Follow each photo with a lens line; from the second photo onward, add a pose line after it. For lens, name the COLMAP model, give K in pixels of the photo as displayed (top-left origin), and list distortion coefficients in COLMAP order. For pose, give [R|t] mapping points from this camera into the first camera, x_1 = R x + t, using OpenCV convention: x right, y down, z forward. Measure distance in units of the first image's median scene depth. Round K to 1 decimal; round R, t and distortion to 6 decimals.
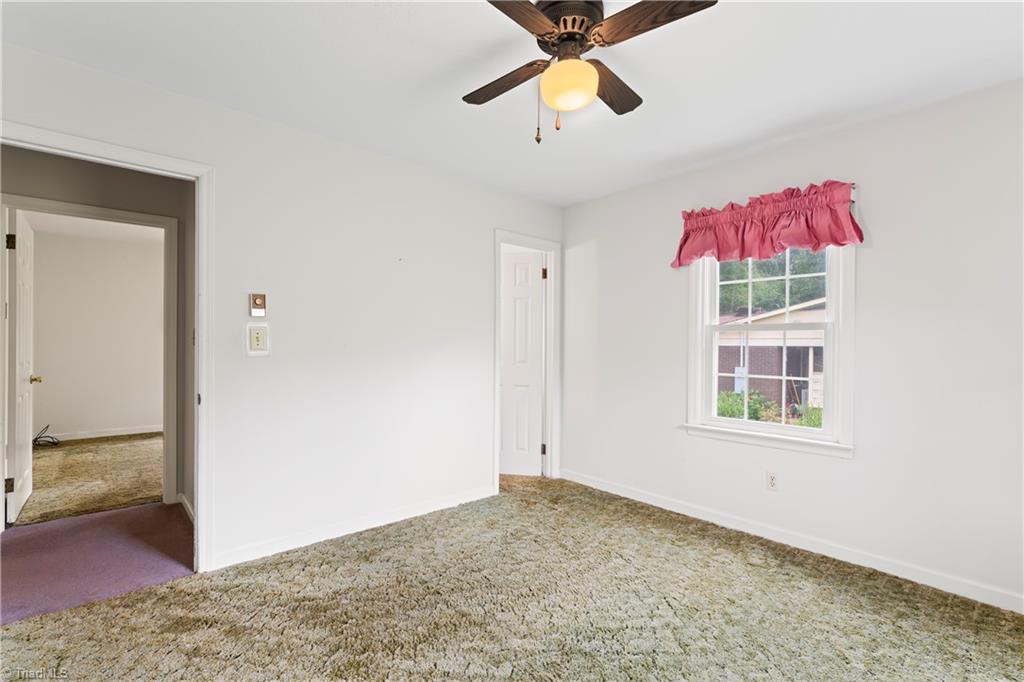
lens RADIAL K [[467.0, 0, 503.9], [0, 467.0, 345.3], [0, 0, 1]] dist [-0.005947, 0.000803]
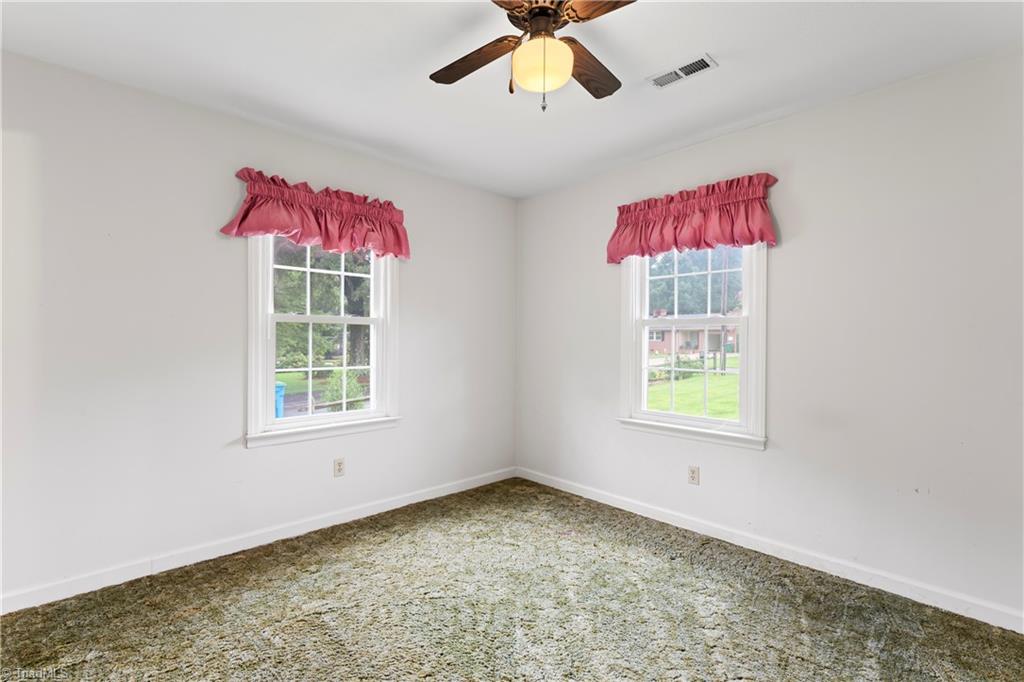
lens RADIAL K [[467.0, 0, 510.7], [0, 467.0, 341.6], [0, 0, 1]] dist [-0.005947, 0.000803]
pose [[-0.042991, -0.009245, 0.999033, -0.486691], [-0.004427, 0.999949, 0.009063, -0.001194], [-0.999066, -0.004034, -0.043030, 0.671574]]
